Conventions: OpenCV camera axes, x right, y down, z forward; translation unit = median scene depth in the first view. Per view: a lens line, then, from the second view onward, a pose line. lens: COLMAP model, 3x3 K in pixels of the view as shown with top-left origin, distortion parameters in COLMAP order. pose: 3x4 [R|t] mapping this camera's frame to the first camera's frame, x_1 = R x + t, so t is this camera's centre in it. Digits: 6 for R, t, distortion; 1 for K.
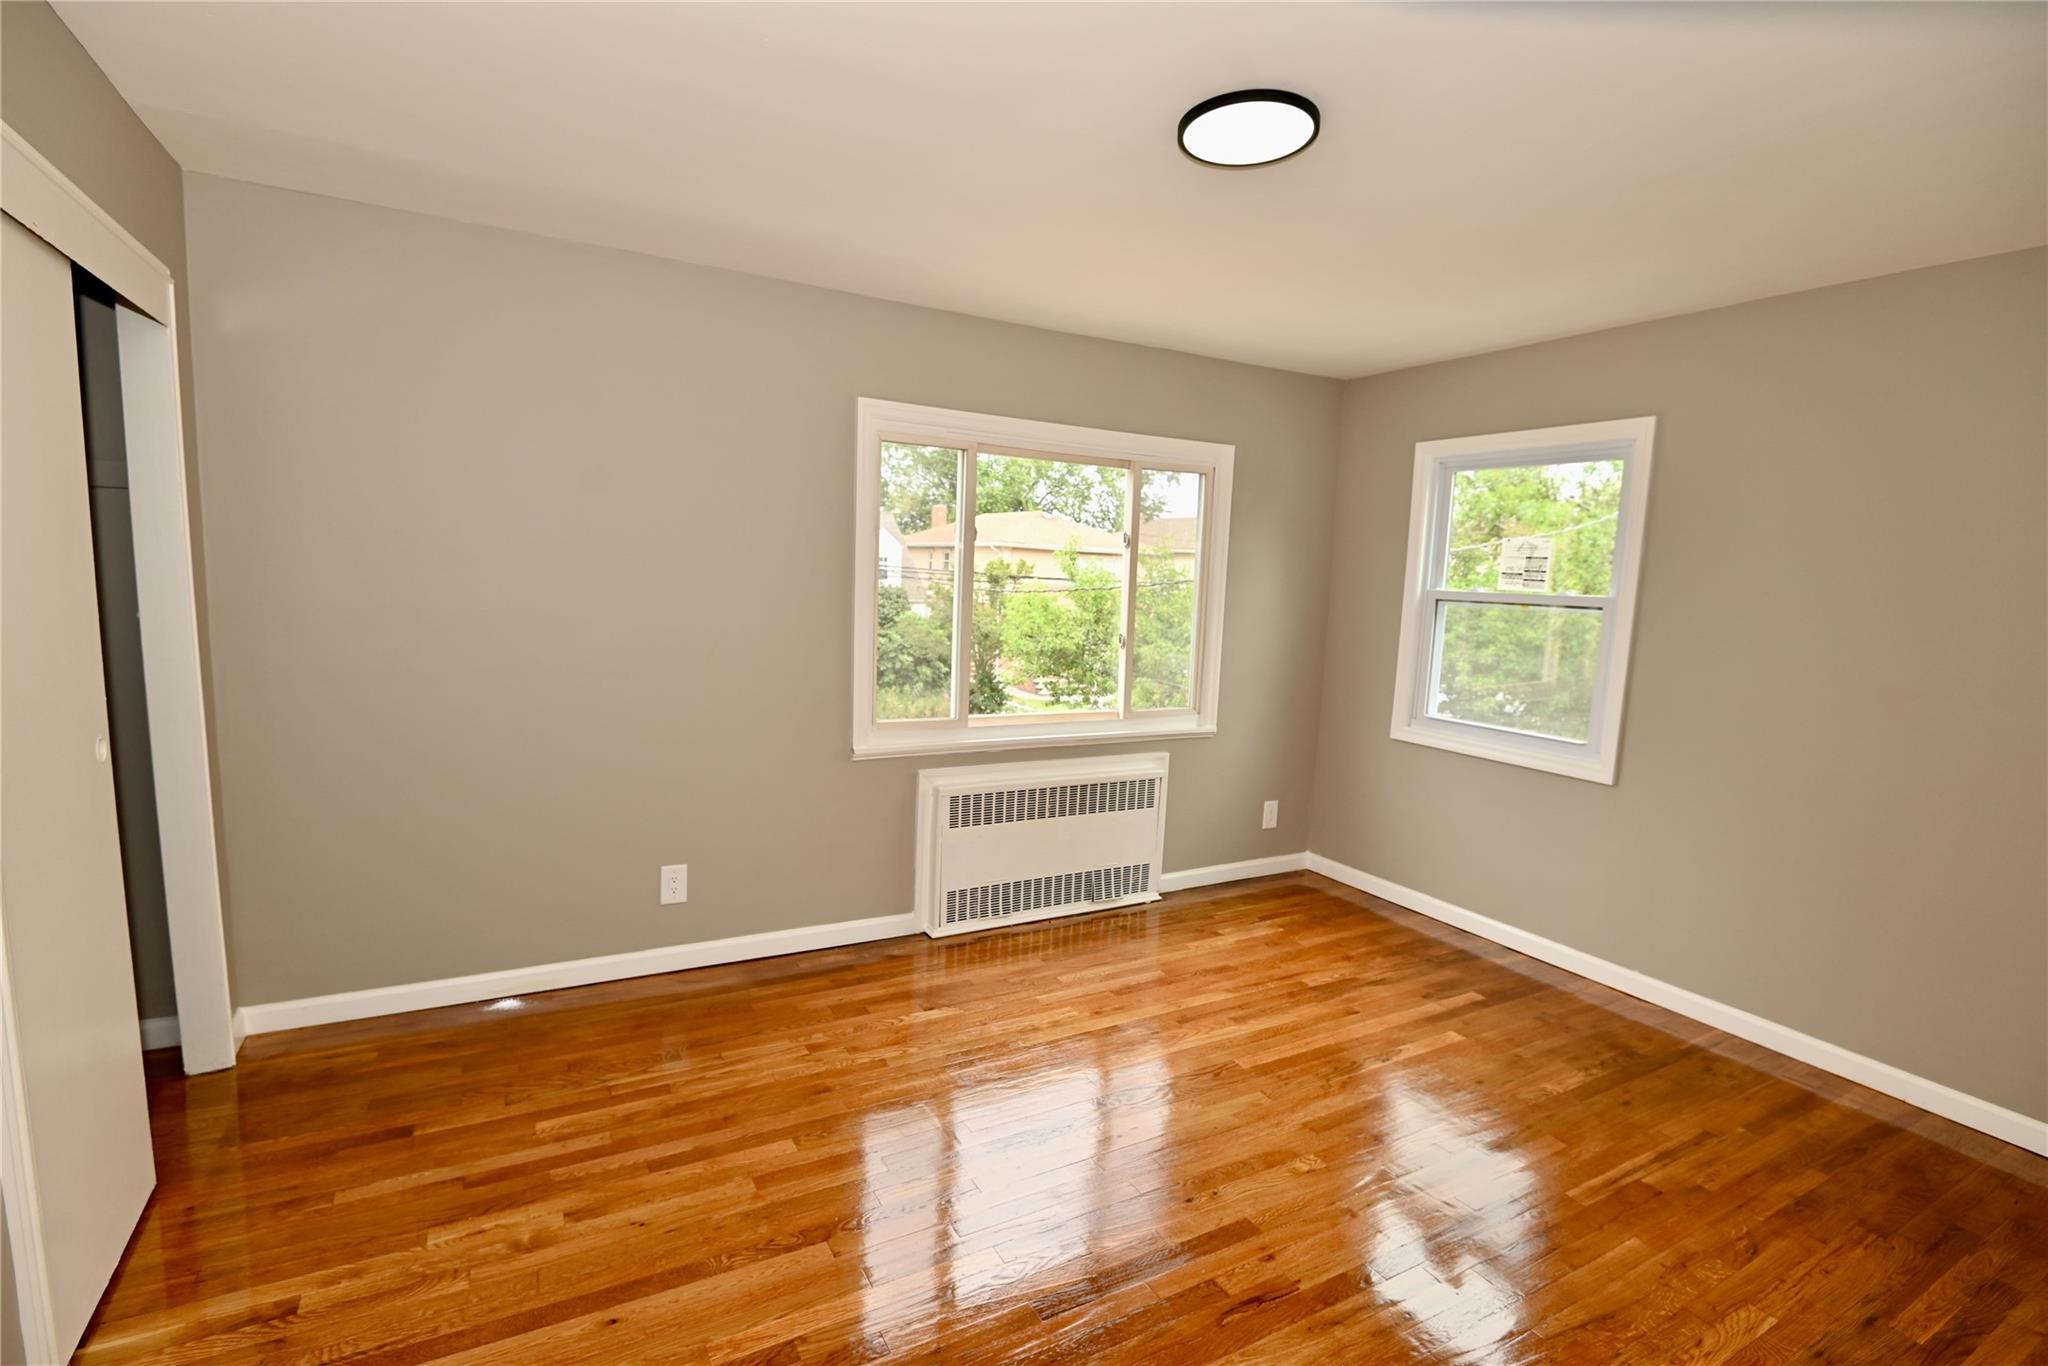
lens RADIAL K [[946.3, 0, 1023.0], [0, 946.3, 692.8], [0, 0, 1]] dist [-0.006851, -0.001386]
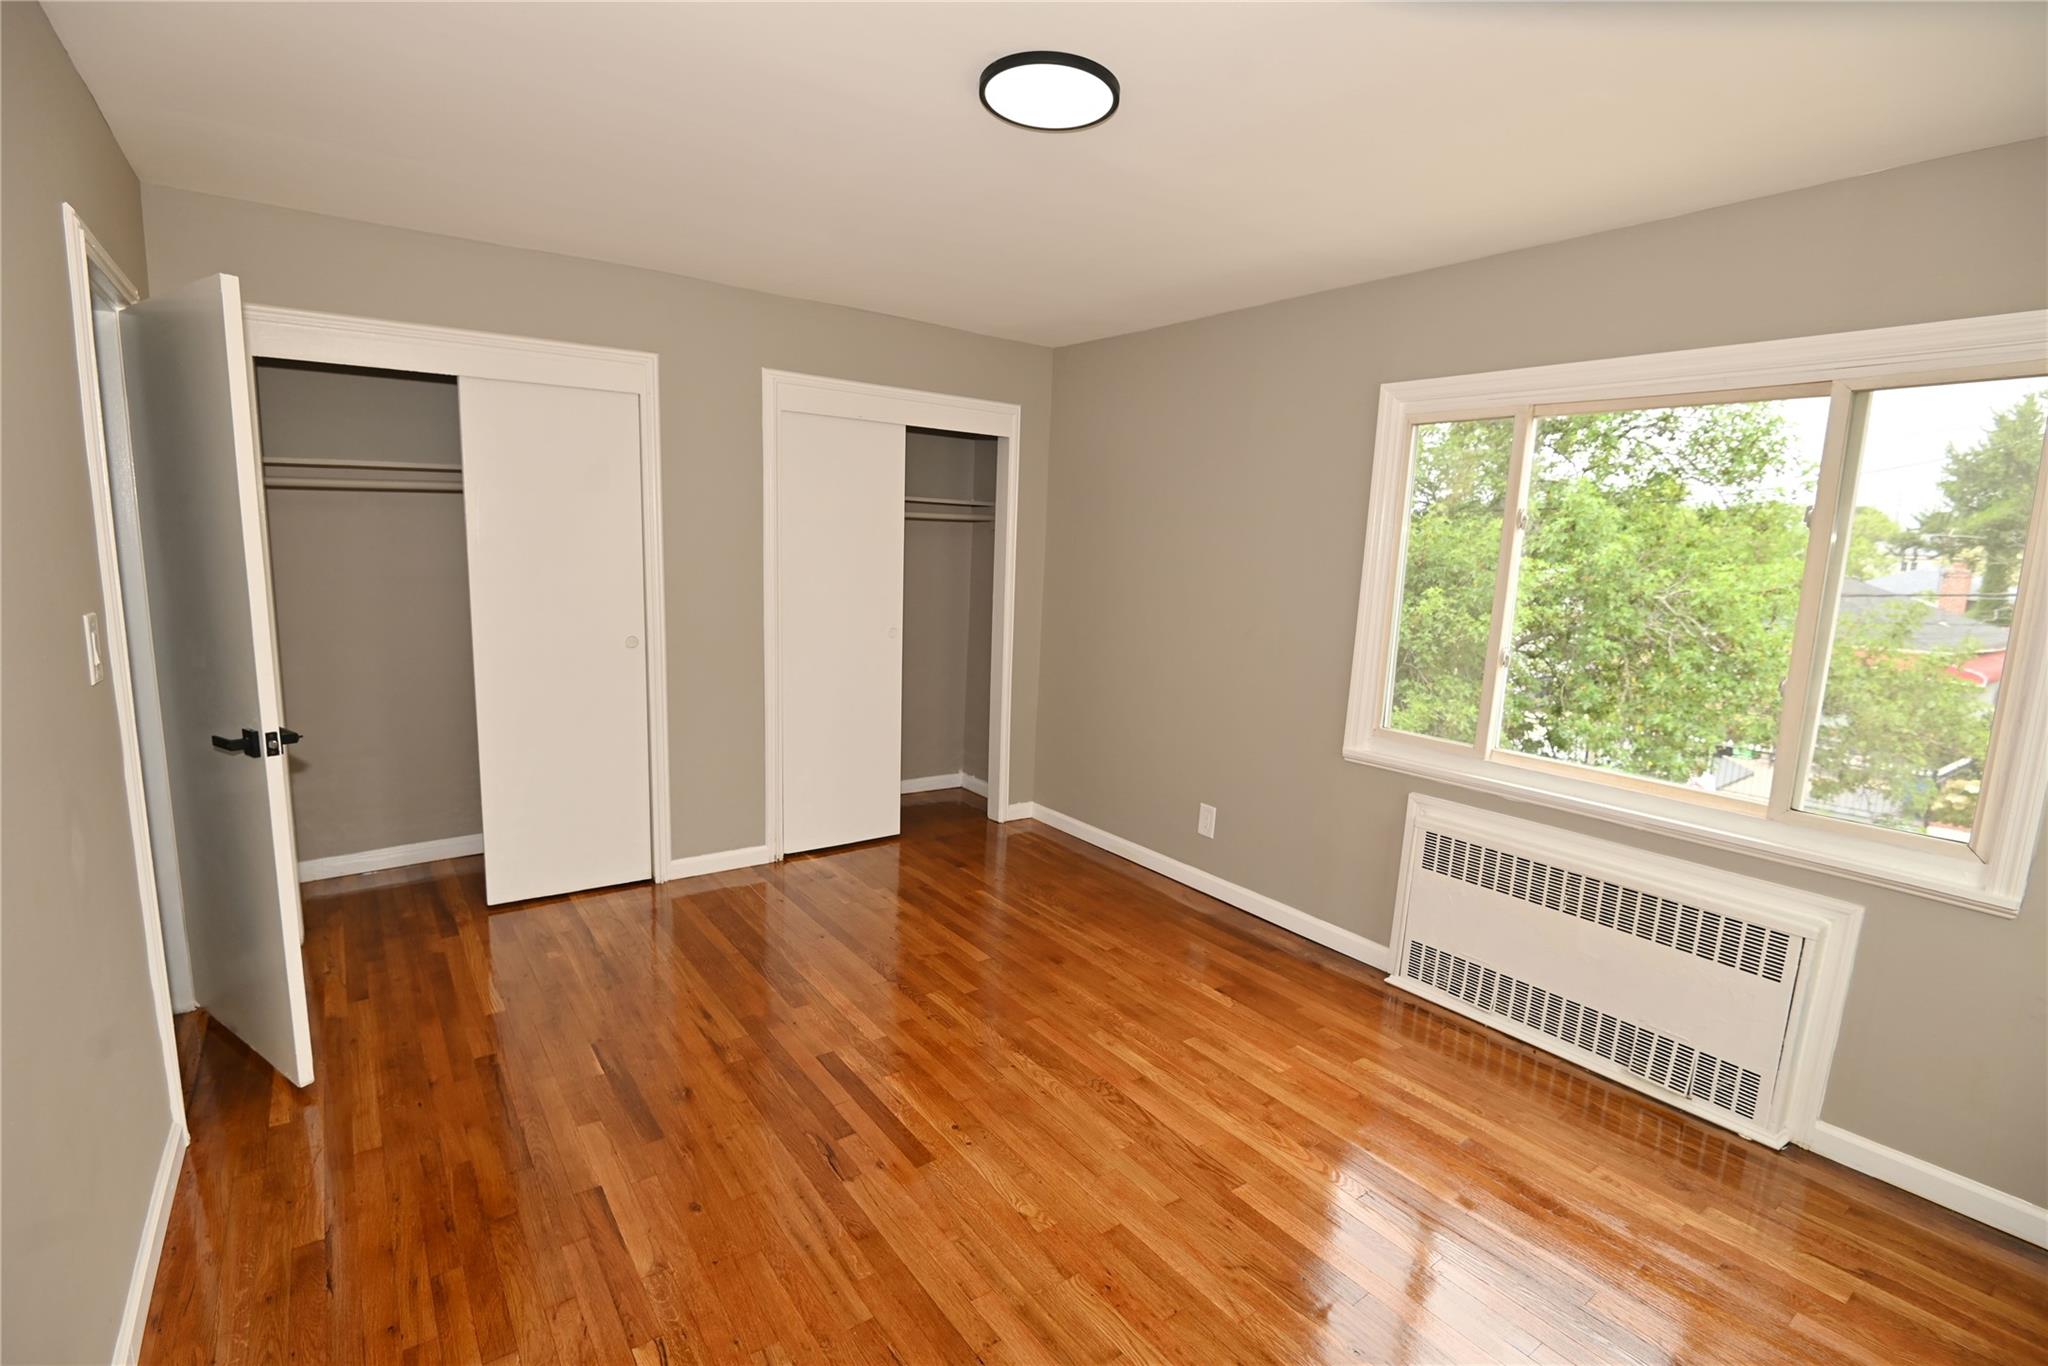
lens RADIAL K [[946.3, 0, 1013.3], [0, 946.3, 692.1], [0, 0, 1]] dist [-0.006851, -0.001386]
pose [[0.125148, 0.121181, -0.984710, 0.687358], [-0.162334, 0.981638, 0.100172, -0.037047], [0.978767, 0.147315, 0.142522, 0.489525]]
